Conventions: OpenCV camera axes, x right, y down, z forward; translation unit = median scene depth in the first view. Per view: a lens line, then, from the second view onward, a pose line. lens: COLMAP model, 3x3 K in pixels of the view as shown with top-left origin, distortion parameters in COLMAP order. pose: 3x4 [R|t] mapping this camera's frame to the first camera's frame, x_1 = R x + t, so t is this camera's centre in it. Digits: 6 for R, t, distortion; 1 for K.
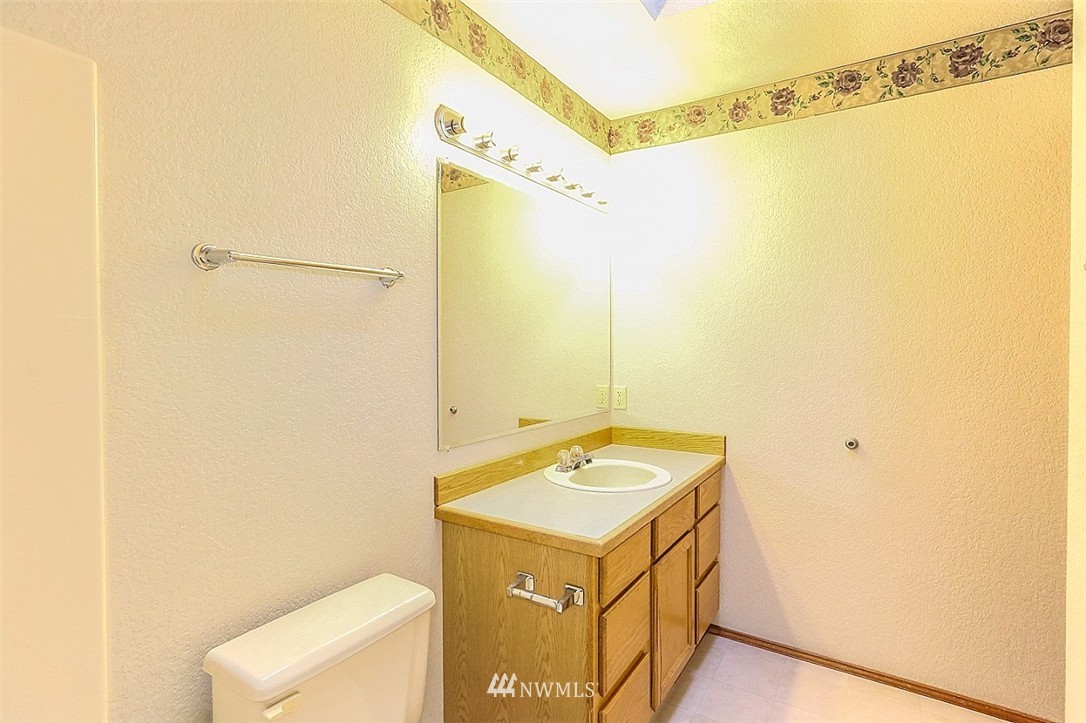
lens RADIAL K [[544.6, 0, 541.2], [0, 544.6, 348.0], [0, 0, 1]] dist [-0.025745, 0.021022]
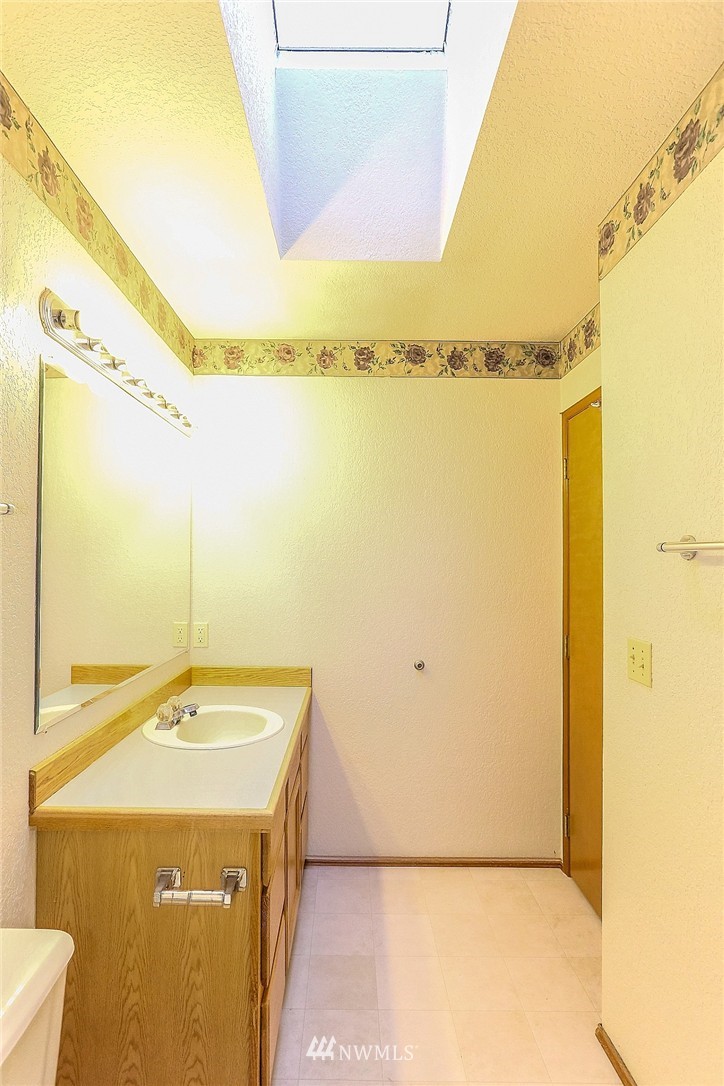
lens RADIAL K [[544.6, 0, 362.0], [0, 544.6, 543.0], [0, 0, 1]] dist [-0.025745, 0.021022]
pose [[0.841086, 0.019375, 0.540554, -0.166893], [0.000041, 0.999356, -0.035885, -0.041913], [-0.540901, 0.030205, 0.840544, 0.085442]]
